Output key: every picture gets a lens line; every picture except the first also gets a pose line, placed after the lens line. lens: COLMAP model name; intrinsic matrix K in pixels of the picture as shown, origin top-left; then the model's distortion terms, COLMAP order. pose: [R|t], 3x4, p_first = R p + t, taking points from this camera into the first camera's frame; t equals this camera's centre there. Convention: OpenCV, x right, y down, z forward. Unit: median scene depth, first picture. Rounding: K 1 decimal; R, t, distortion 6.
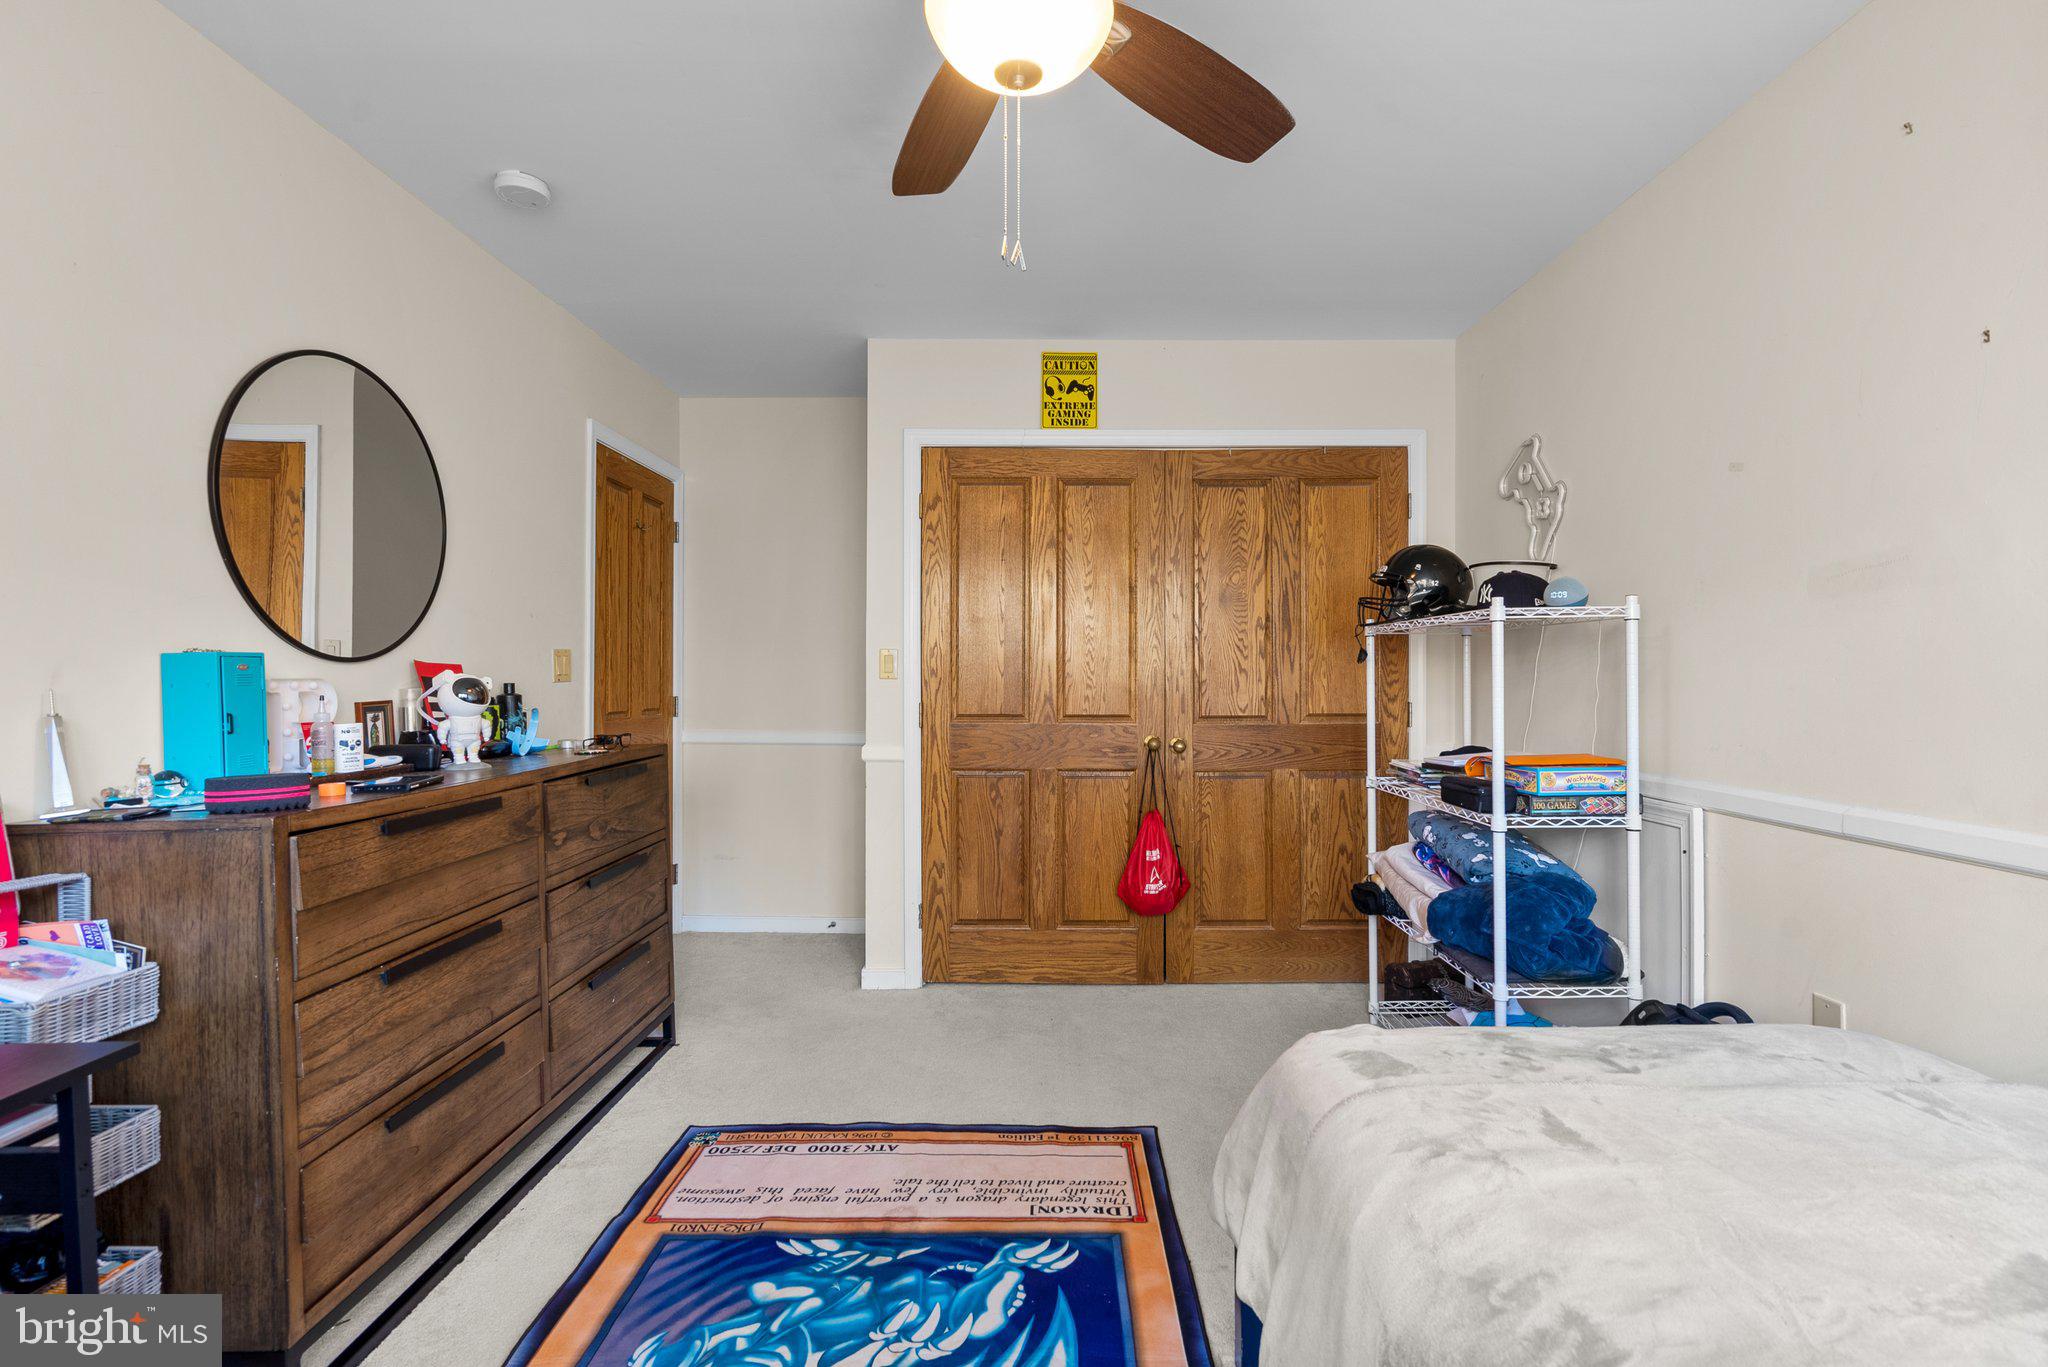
lens RADIAL K [[936.9, 0, 1028.6], [0, 936.9, 676.1], [0, 0, 1]] dist [-0.002039, 0.000944]
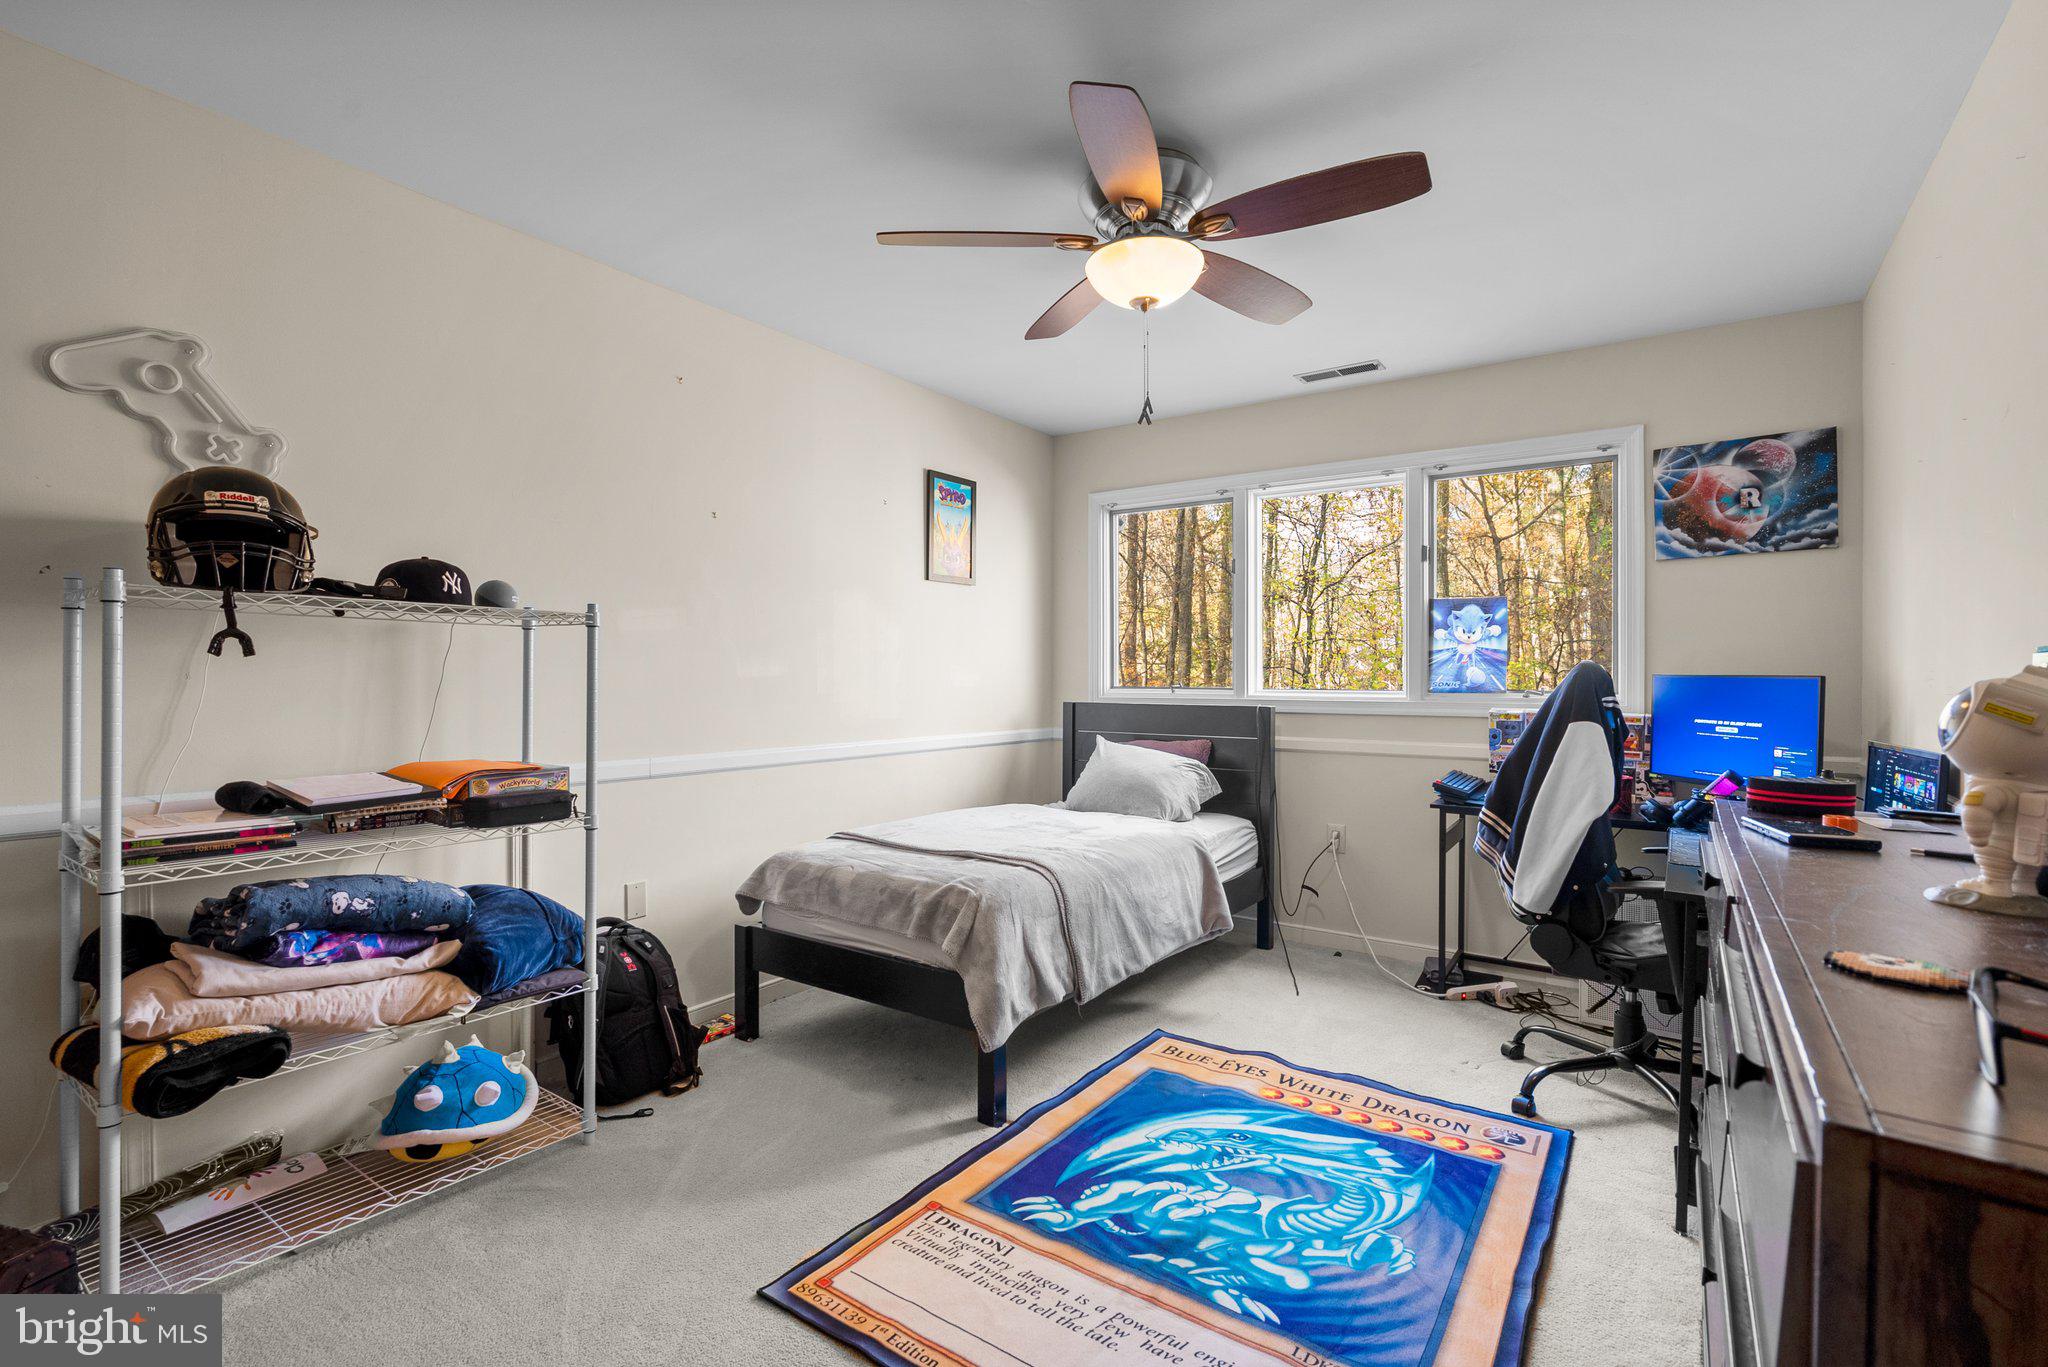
lens RADIAL K [[936.9, 0, 1028.6], [0, 936.9, 676.1], [0, 0, 1]] dist [-0.002039, 0.000944]
pose [[-0.827776, 0.003084, 0.561051, -0.607717], [-0.001719, 0.999966, -0.008033, 0.002910], [-0.561057, -0.007614, -0.827742, 1.989543]]
